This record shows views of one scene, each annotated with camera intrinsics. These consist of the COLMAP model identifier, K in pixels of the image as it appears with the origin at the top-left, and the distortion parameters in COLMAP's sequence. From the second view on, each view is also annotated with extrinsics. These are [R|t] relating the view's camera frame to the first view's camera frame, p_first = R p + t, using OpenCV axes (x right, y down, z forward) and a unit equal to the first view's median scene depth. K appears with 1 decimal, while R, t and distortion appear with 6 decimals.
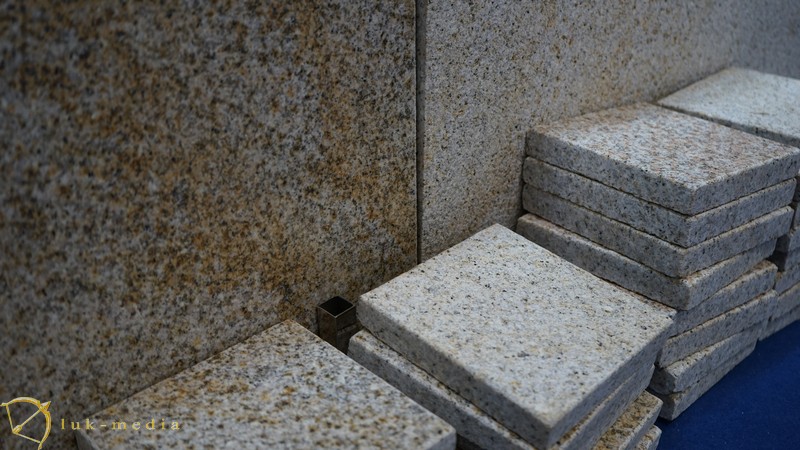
lens RADIAL K [[903.2, 0, 400.0], [0, 903.2, 225.0], [0, 0, 1]] dist [-0.006194, 0.000000]
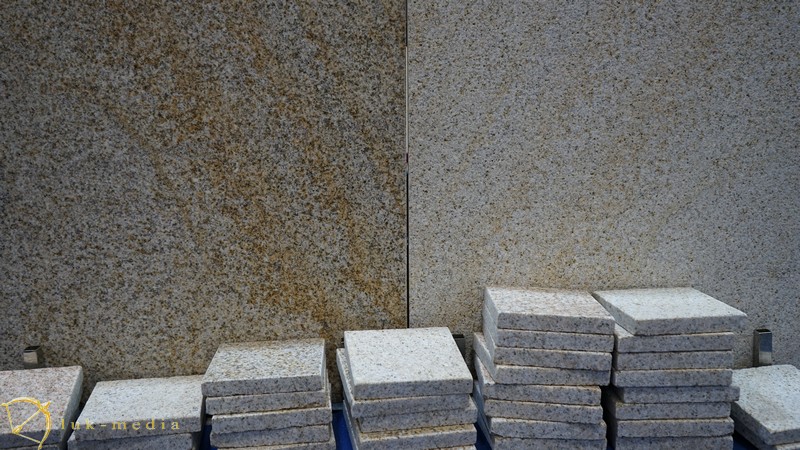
lens RADIAL K [[799.4, 0, 400.1], [0, 799.4, 224.8], [0, 0, 1]] dist [-0.026371, 0.000000]
pose [[0.761281, 0.080155, -0.643449, 1.365295], [-0.274297, 0.938979, -0.207558, 0.215198], [0.587548, 0.334505, 0.736813, -0.463159]]
